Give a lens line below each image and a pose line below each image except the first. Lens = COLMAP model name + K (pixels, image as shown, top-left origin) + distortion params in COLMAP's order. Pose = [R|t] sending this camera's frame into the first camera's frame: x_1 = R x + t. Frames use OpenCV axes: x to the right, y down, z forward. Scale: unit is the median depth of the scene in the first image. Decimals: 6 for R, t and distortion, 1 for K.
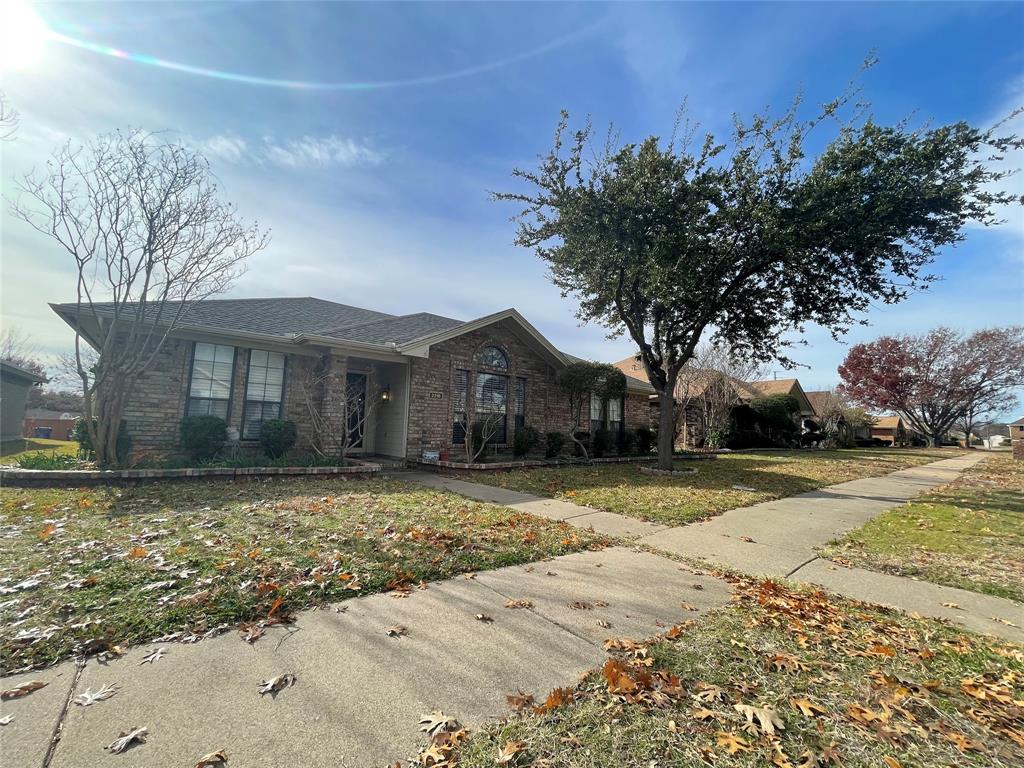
lens RADIAL K [[410.7, 0, 512.0], [0, 410.7, 384.0], [0, 0, 1]] dist [0.001601, 0.000433]
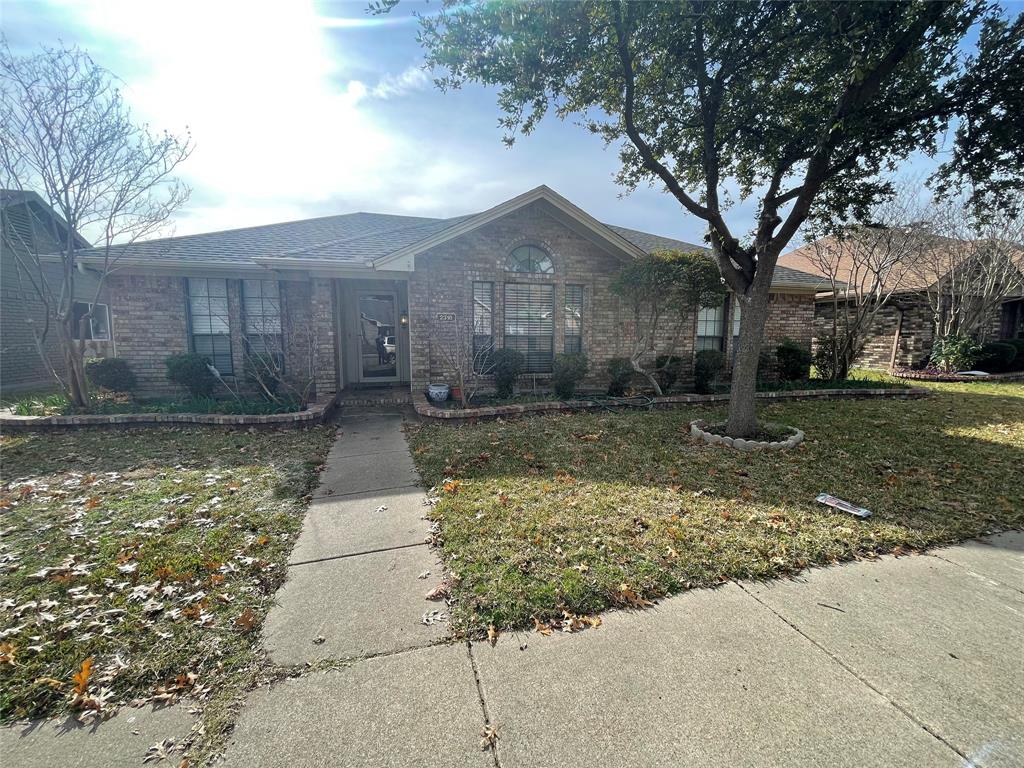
lens RADIAL K [[410.7, 0, 512.0], [0, 410.7, 384.0], [0, 0, 1]] dist [0.001601, 0.000433]
pose [[0.907423, 0.023019, -0.419587, 0.291637], [0.070713, 0.975895, 0.206467, -0.001902], [0.414225, -0.217024, 0.883922, 0.319256]]
